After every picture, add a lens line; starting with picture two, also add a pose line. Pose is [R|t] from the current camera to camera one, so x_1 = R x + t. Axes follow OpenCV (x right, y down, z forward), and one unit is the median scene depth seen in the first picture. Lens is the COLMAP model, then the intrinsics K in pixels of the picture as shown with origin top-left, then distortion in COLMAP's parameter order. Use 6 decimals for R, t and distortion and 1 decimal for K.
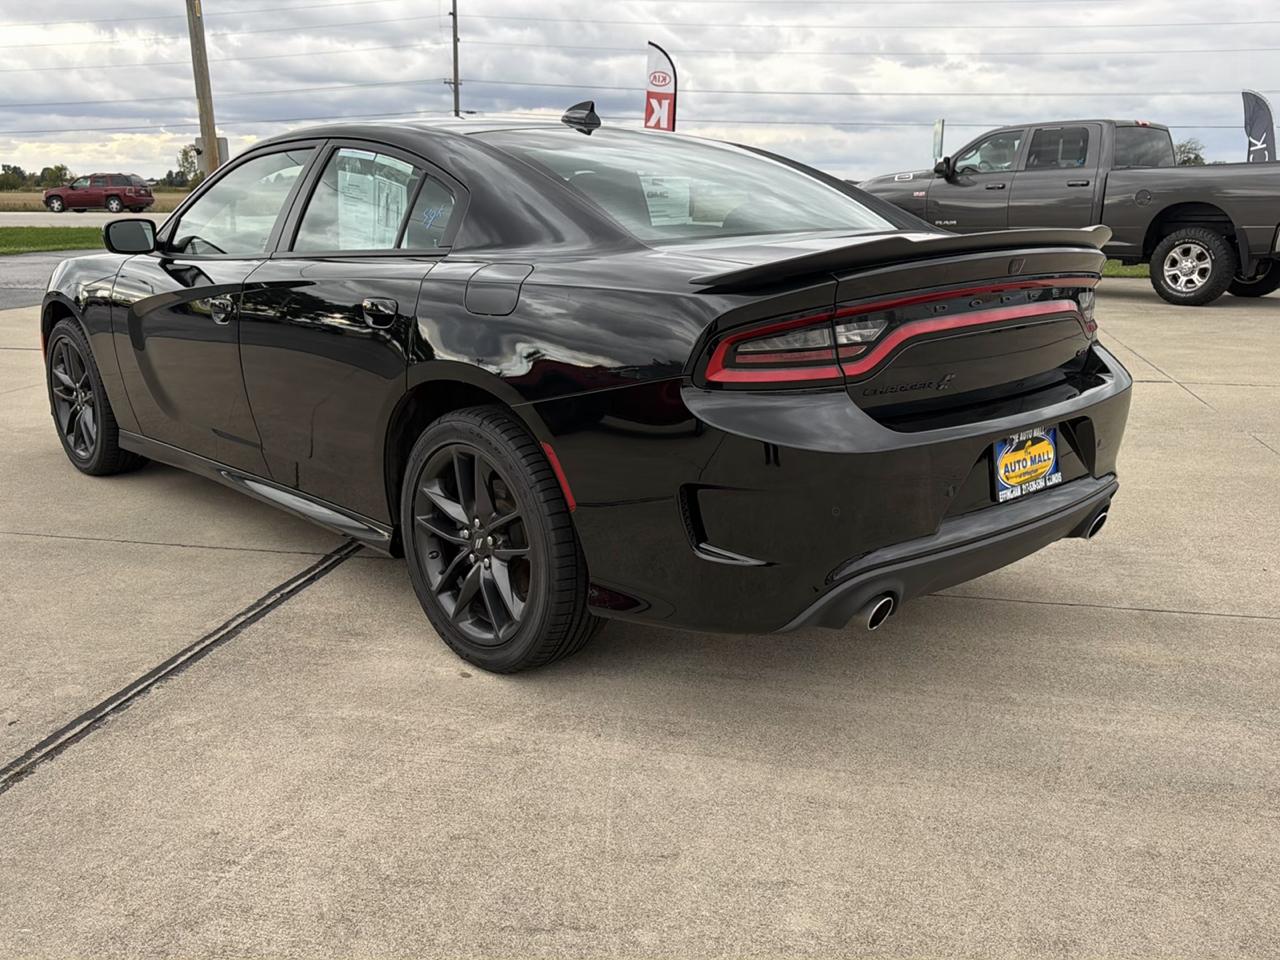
lens RADIAL K [[1159.6, 0, 644.9], [0, 1159.6, 483.8], [0, 0, 1]] dist [0.076851, -0.121696]
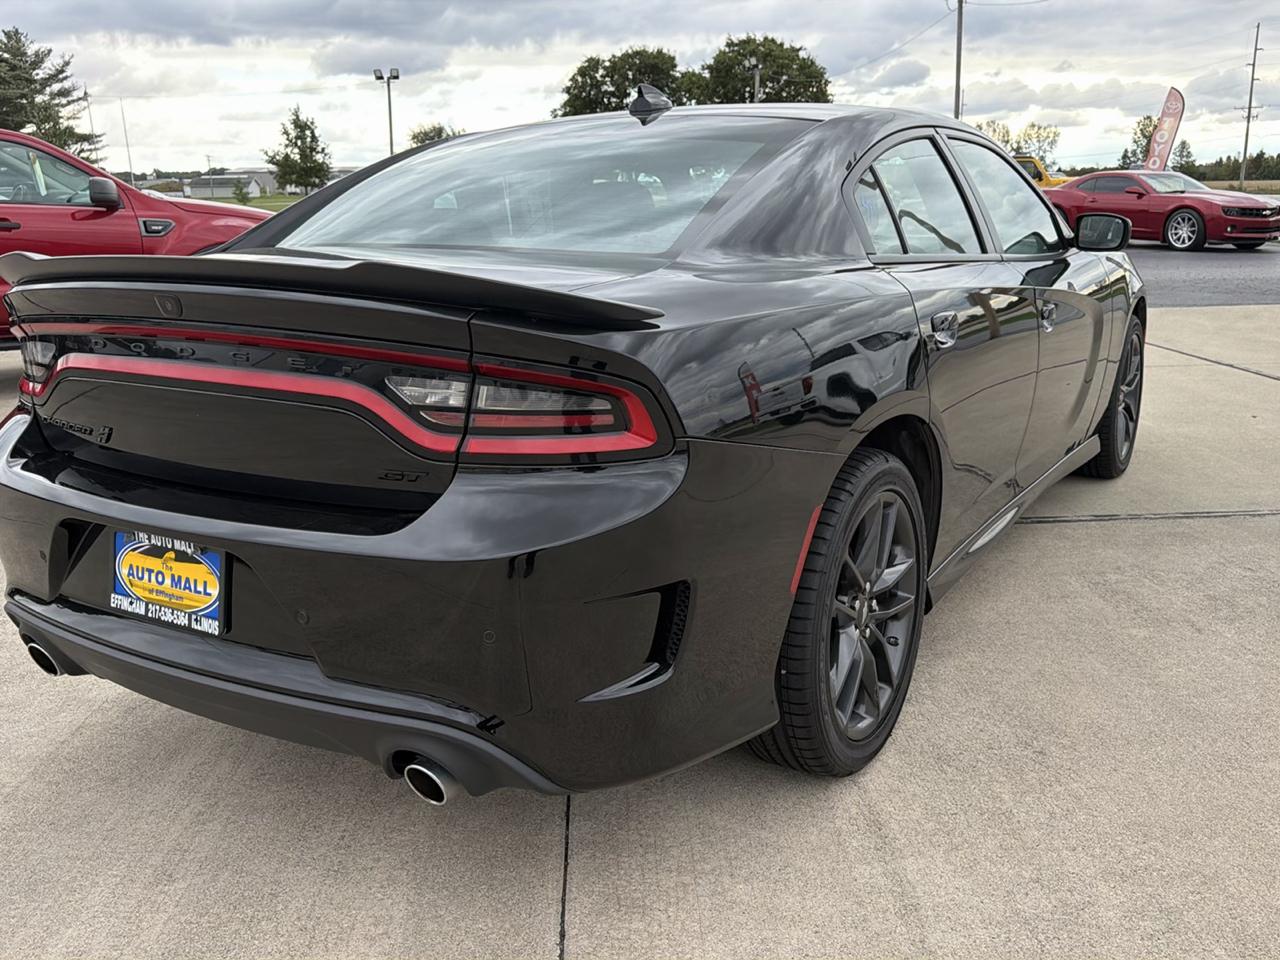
lens RADIAL K [[1159.6, 0, 644.9], [0, 1159.6, 483.8], [0, 0, 1]] dist [0.076851, -0.121696]
pose [[0.266389, 0.236788, -0.934328, 1.040409], [-0.224938, 0.957861, 0.178620, -0.263258], [0.937251, 0.162583, 0.308426, 1.020876]]
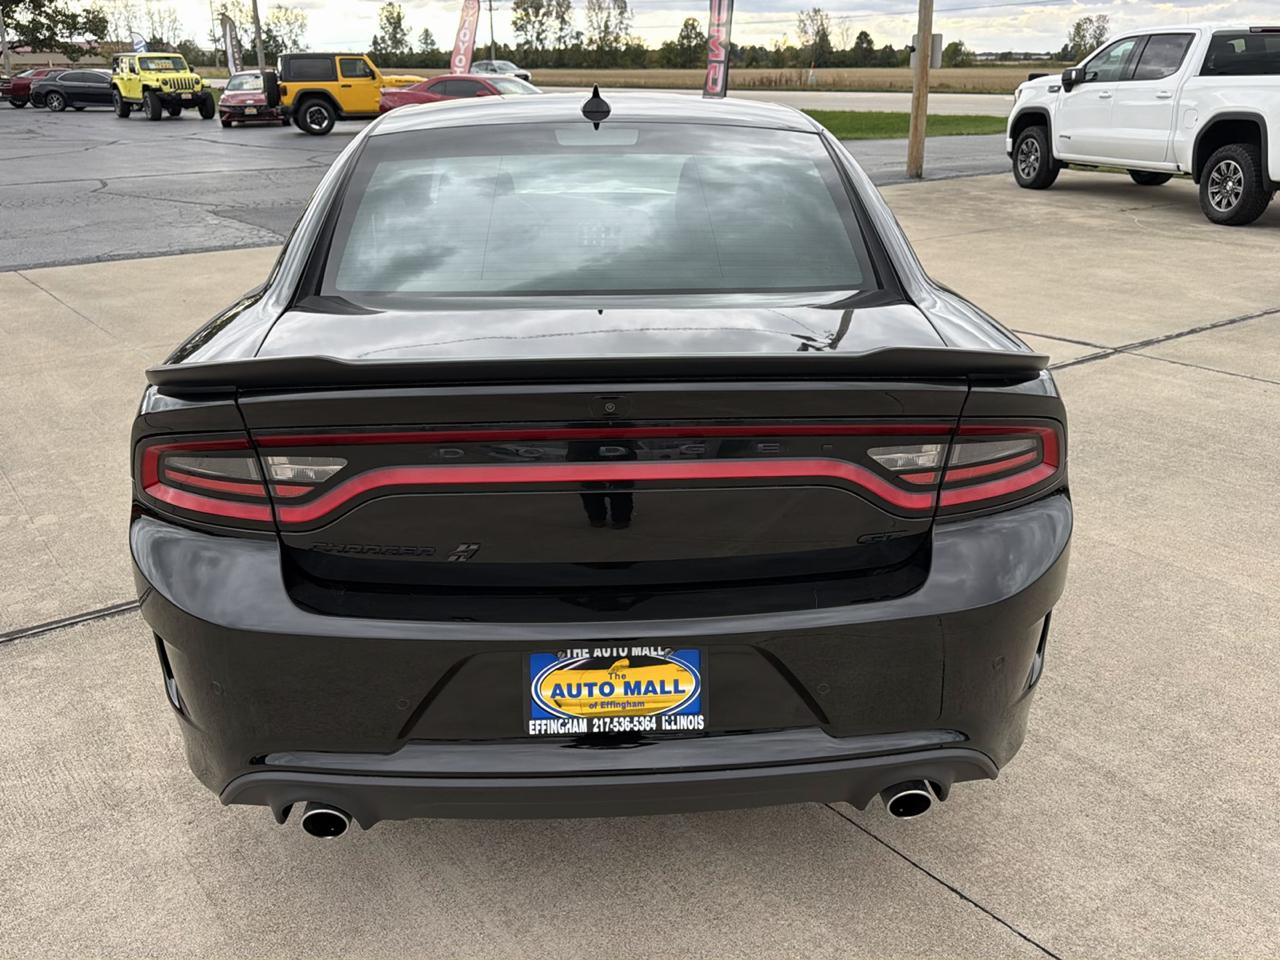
lens RADIAL K [[1159.6, 0, 644.9], [0, 1159.6, 483.8], [0, 0, 1]] dist [0.076851, -0.121696]
pose [[0.762838, 0.219037, -0.608359, 0.709991], [-0.158064, 0.975500, 0.153023, -0.235802], [0.626971, -0.020572, 0.778771, 0.474878]]
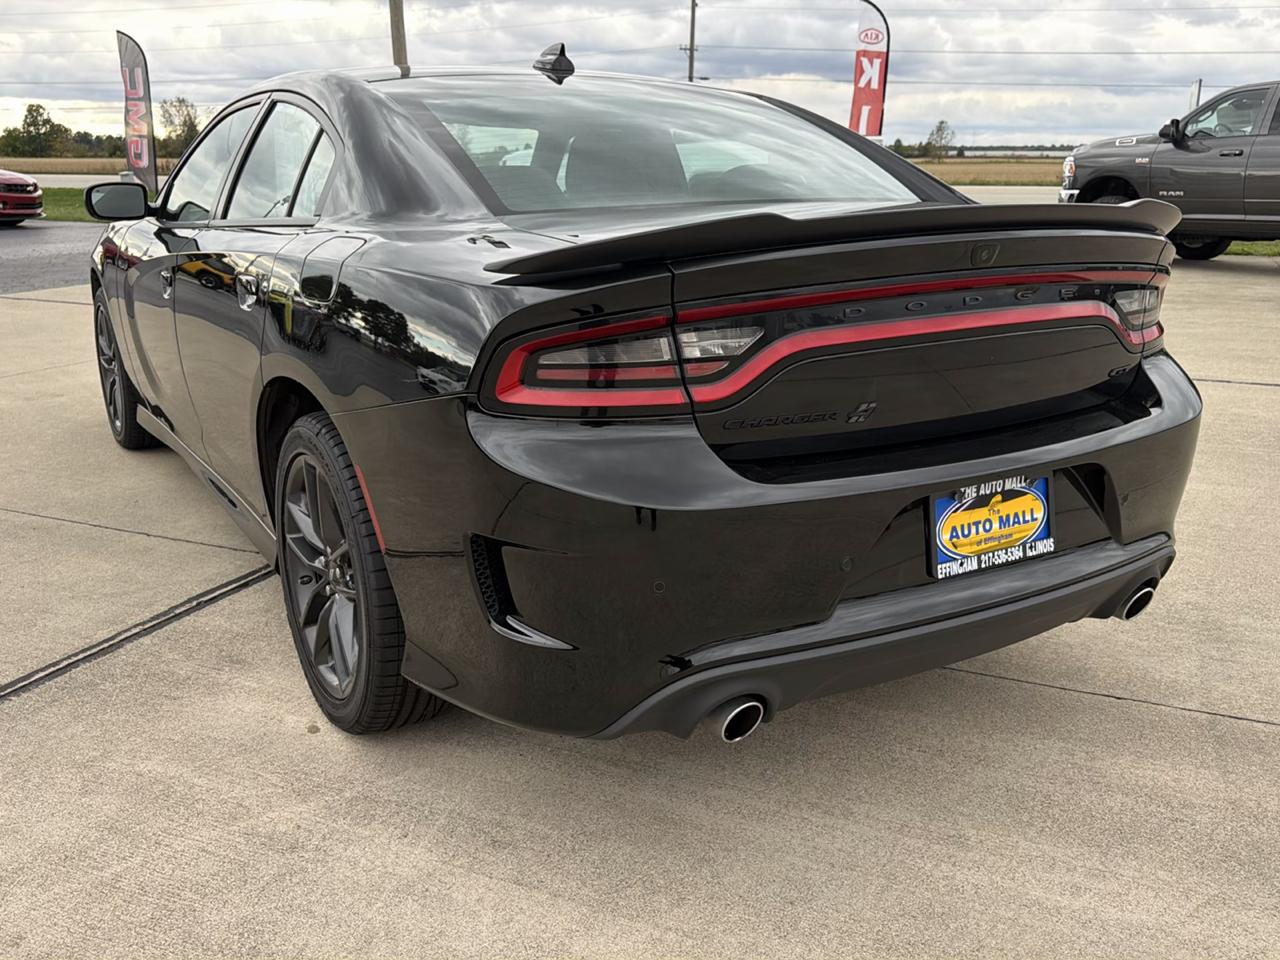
lens RADIAL K [[1159.6, 0, 644.9], [0, 1159.6, 483.8], [0, 0, 1]] dist [0.076851, -0.121696]
pose [[0.979692, 0.056727, -0.192314, 0.247234], [-0.051744, 0.998184, 0.030840, -0.053672], [0.193714, -0.020263, 0.980849, 0.236593]]
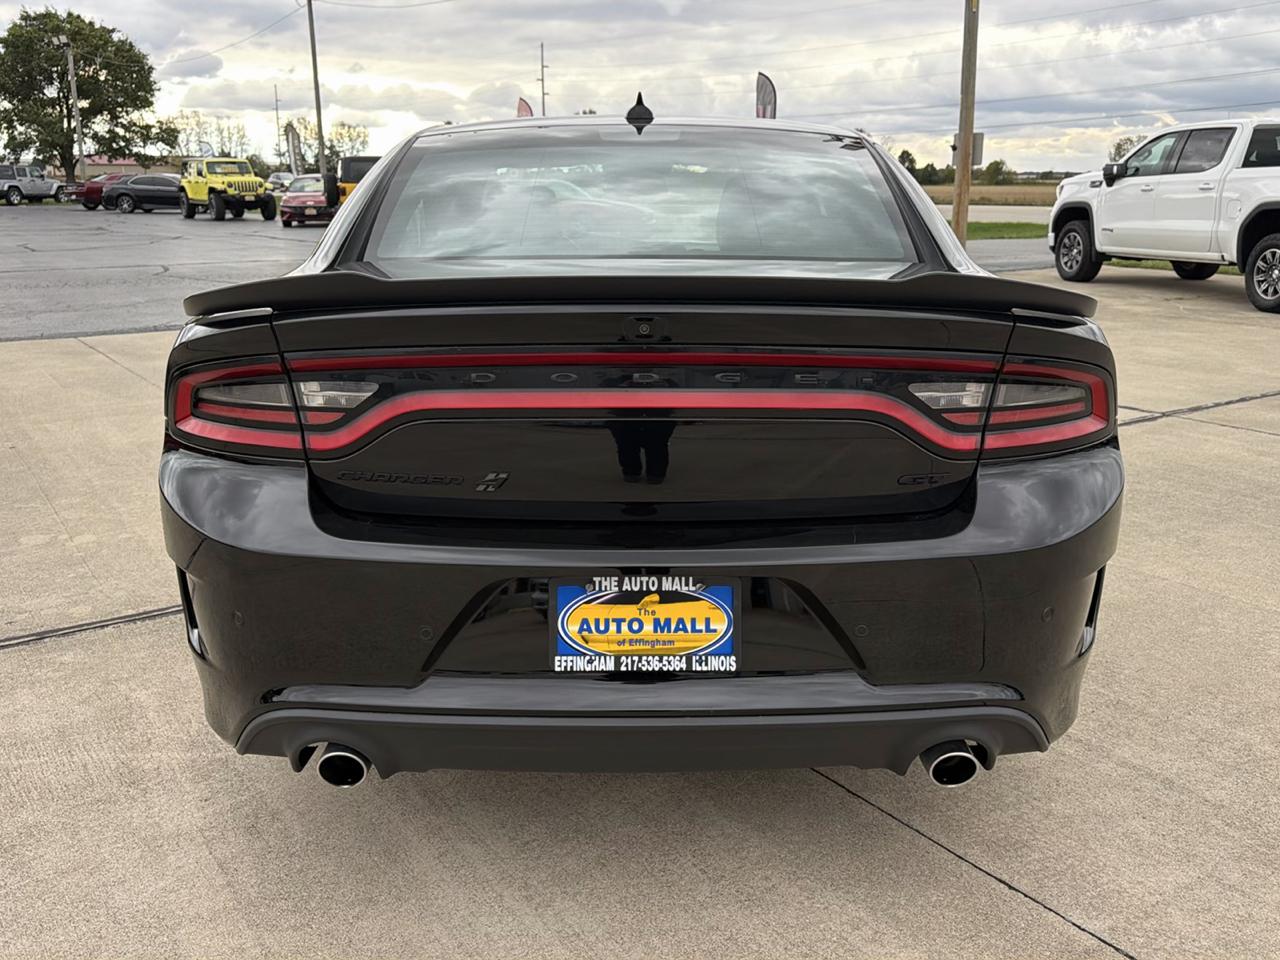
lens RADIAL K [[1159.6, 0, 644.9], [0, 1159.6, 483.8], [0, 0, 1]] dist [0.076851, -0.121696]
pose [[0.737140, 0.174959, -0.652697, 0.722761], [-0.171377, 0.982724, 0.069875, -0.139102], [0.653647, 0.060350, 0.754390, 0.491769]]
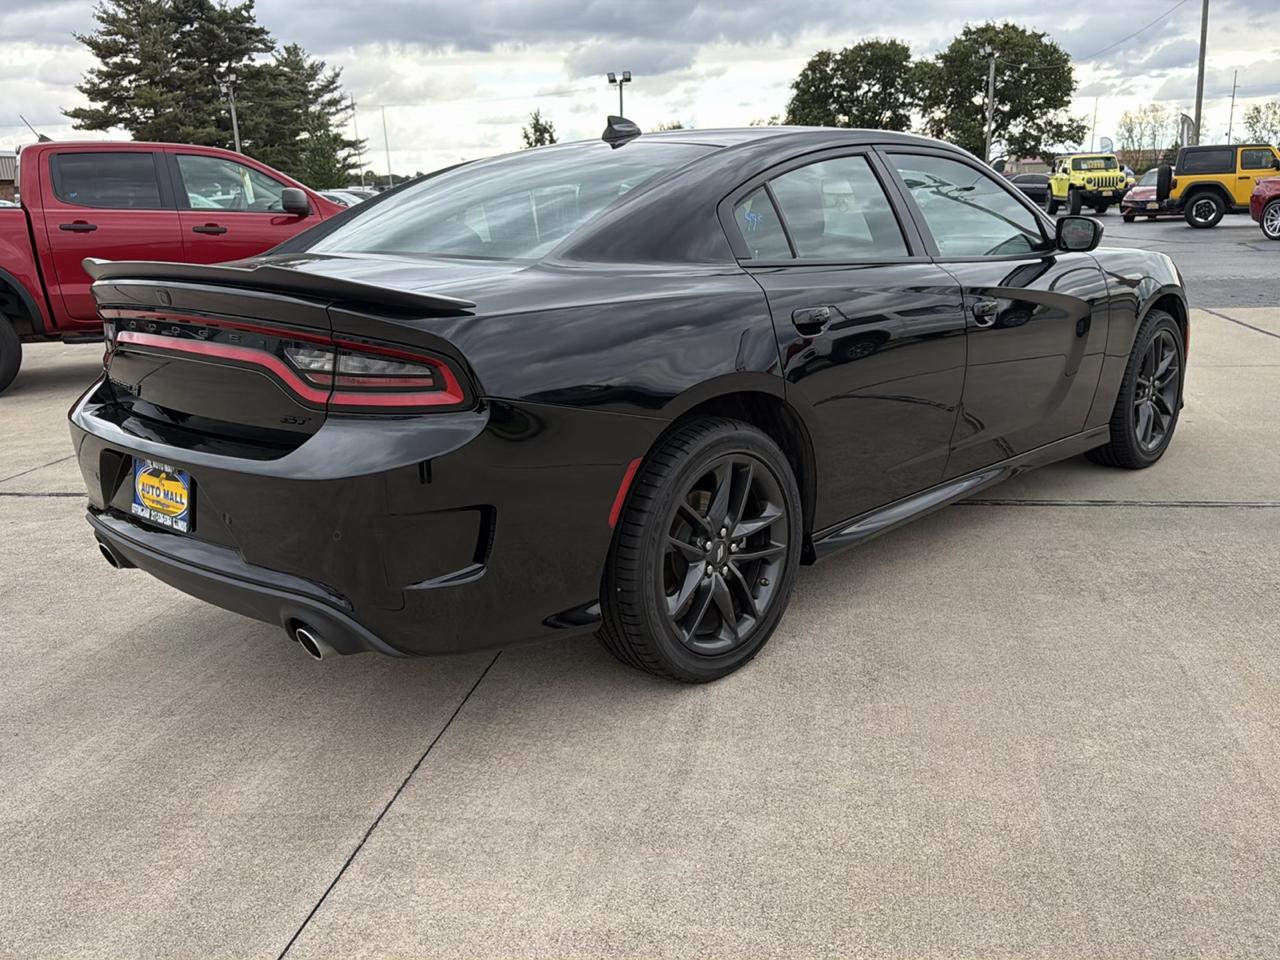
lens RADIAL K [[1159.6, 0, 644.9], [0, 1159.6, 483.8], [0, 0, 1]] dist [0.076851, -0.121696]
pose [[0.070840, 0.246720, -0.966494, 1.297764], [-0.219767, 0.948980, 0.226141, -0.337037], [0.972977, 0.196384, 0.121446, 1.252118]]
